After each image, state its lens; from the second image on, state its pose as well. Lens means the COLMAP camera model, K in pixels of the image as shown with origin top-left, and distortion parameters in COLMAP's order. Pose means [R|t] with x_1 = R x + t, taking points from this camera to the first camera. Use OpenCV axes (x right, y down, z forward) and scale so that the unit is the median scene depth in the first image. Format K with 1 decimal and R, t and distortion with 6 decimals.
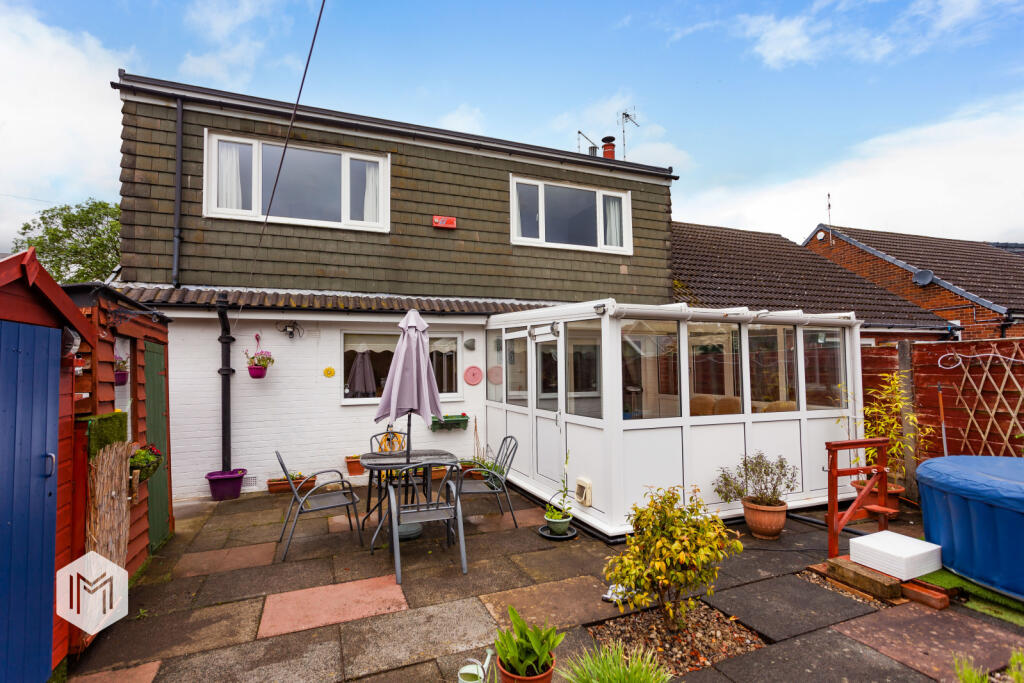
lens RADIAL K [[480.5, 0, 505.6], [0, 480.5, 346.3], [0, 0, 1]] dist [0.002735, 0.003318]
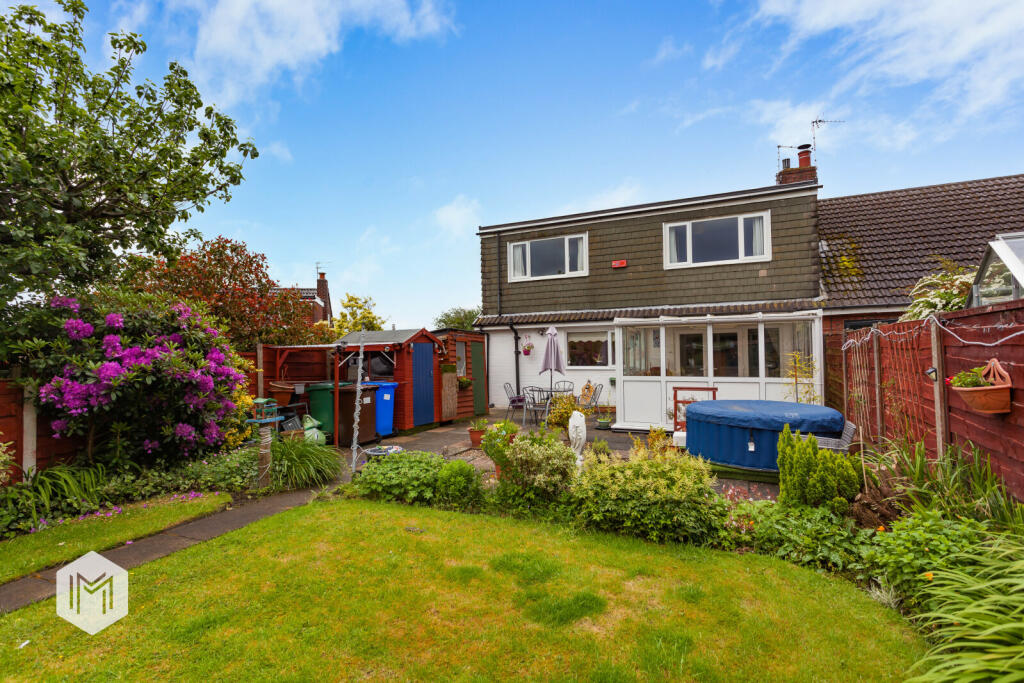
lens RADIAL K [[480.5, 0, 515.4], [0, 480.5, 343.0], [0, 0, 1]] dist [0.002735, 0.003318]
pose [[0.700734, -0.017026, -0.713220, 0.826271], [0.039015, 0.999134, 0.014480, -0.020144], [0.712355, -0.037973, 0.700791, -0.456037]]
